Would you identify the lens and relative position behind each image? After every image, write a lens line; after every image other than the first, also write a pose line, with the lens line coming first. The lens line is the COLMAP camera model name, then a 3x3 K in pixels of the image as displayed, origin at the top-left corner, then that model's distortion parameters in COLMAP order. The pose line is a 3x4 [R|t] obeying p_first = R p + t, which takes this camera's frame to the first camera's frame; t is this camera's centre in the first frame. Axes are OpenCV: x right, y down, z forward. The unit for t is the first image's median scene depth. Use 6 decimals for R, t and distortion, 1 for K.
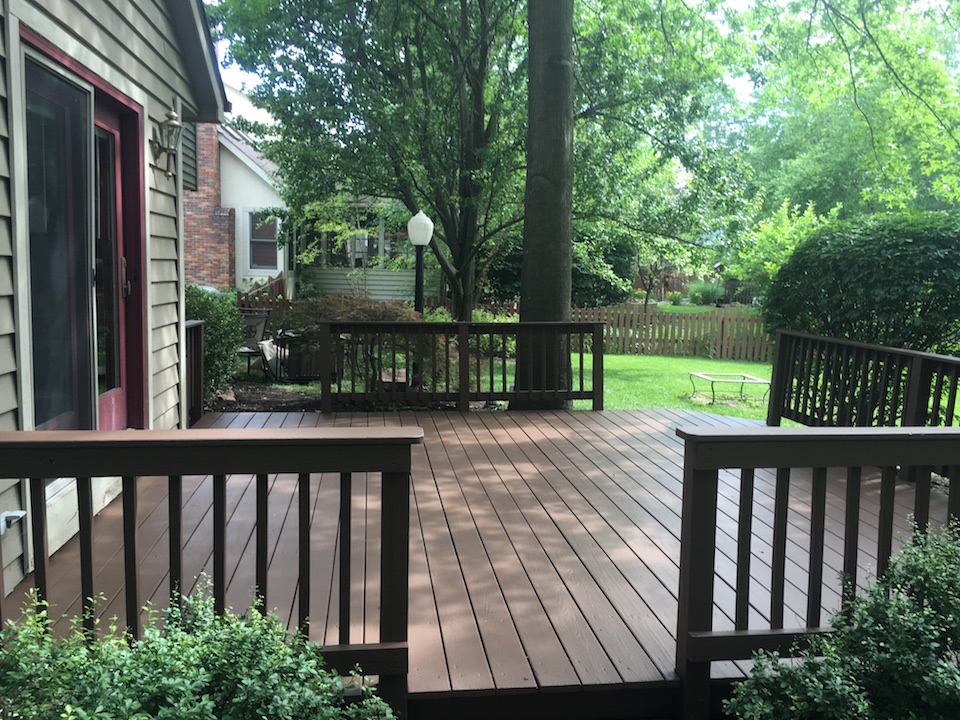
lens RADIAL K [[804.1, 0, 480.8], [0, 804.1, 353.8], [0, 0, 1]] dist [0.075689, -0.088685]
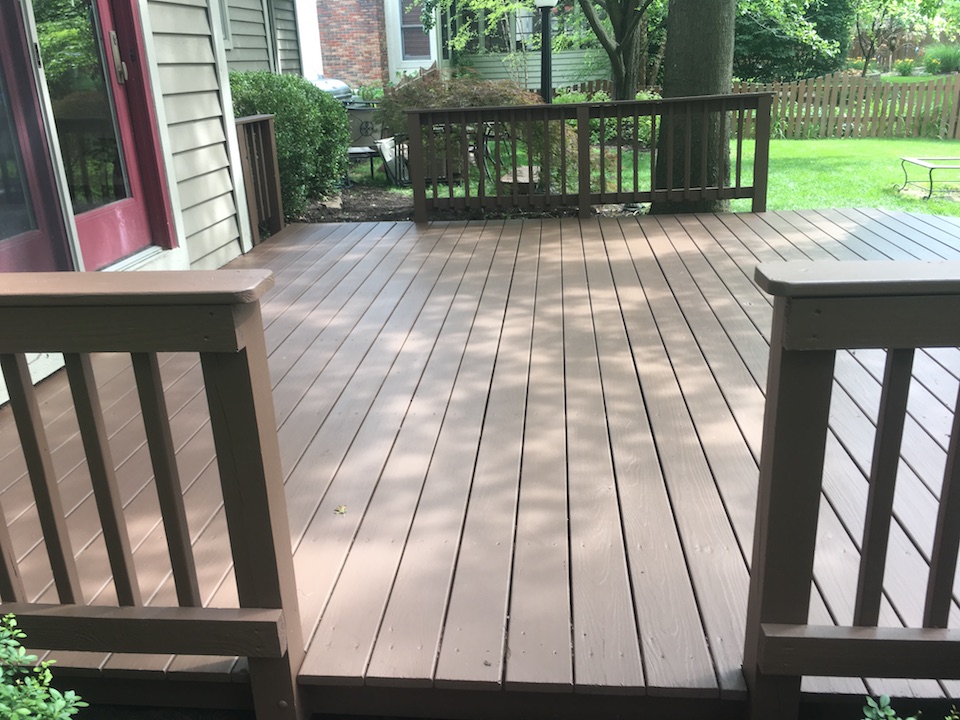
lens RADIAL K [[804.1, 0, 485.7], [0, 804.1, 359.5], [0, 0, 1]] dist [0.075689, -0.088685]
pose [[0.974401, 0.022044, -0.223734, 0.058391], [0.034523, 0.968706, 0.245797, 0.005231], [0.222151, -0.247229, 0.943147, 0.142515]]
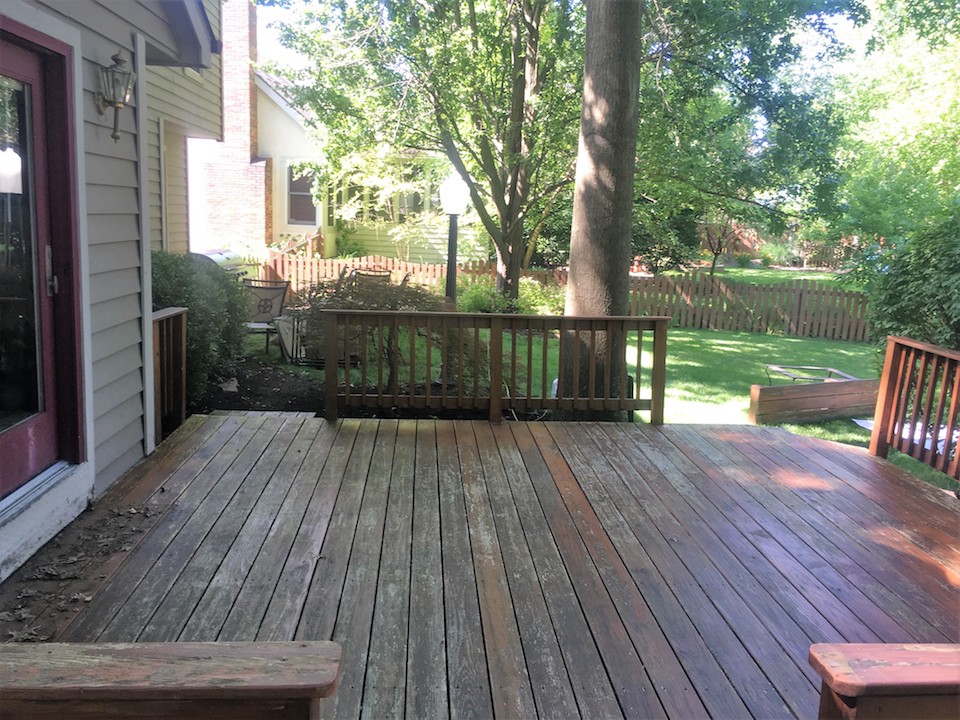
lens RADIAL K [[815.0, 0, 482.0], [0, 815.0, 360.7], [0, 0, 1]] dist [0.081666, -0.104860]
pose [[0.997504, 0.029622, -0.064103, 0.015659], [-0.025232, 0.997349, 0.068252, -0.041976], [0.065955, -0.066464, 0.995607, 0.134980]]
